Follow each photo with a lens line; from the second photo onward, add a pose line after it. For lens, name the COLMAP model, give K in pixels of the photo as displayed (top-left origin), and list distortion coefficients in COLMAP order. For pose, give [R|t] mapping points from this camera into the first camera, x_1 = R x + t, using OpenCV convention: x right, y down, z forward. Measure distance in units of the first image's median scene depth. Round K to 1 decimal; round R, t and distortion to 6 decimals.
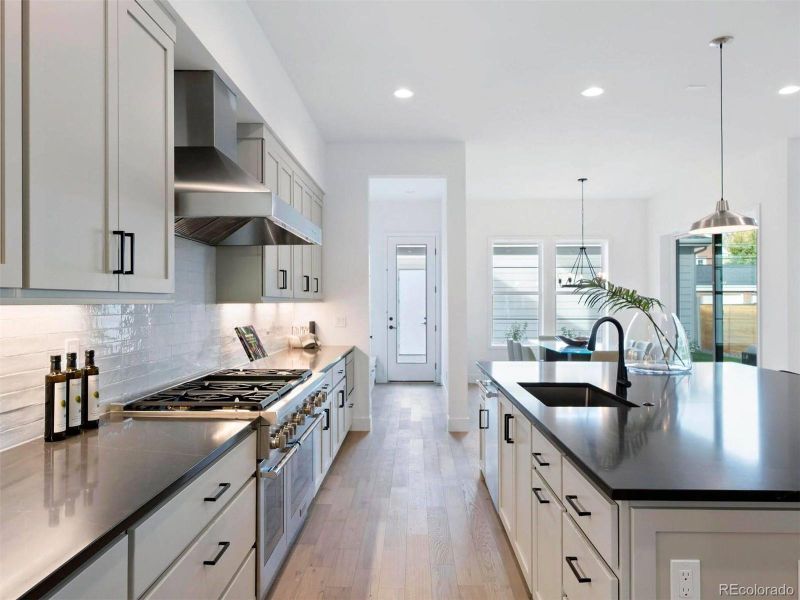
lens RADIAL K [[553.1, 0, 391.1], [0, 553.1, 300.7], [0, 0, 1]] dist [0.023156, -0.001055]
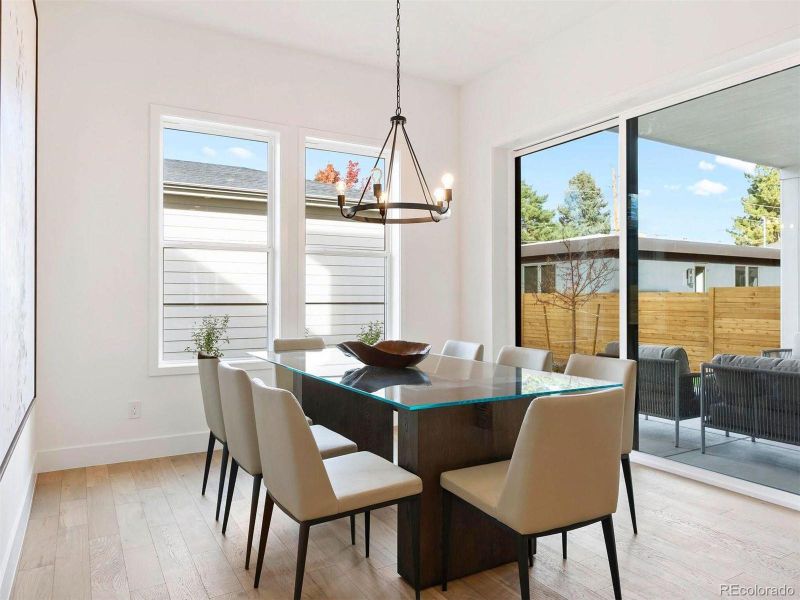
lens RADIAL K [[553.1, 0, 391.1], [0, 553.1, 300.7], [0, 0, 1]] dist [0.023156, -0.001055]
pose [[0.847822, -0.002481, 0.530275, 0.106333], [-0.002424, 0.999960, 0.008555, 0.025673], [-0.530275, -0.008538, 0.847783, 0.544803]]
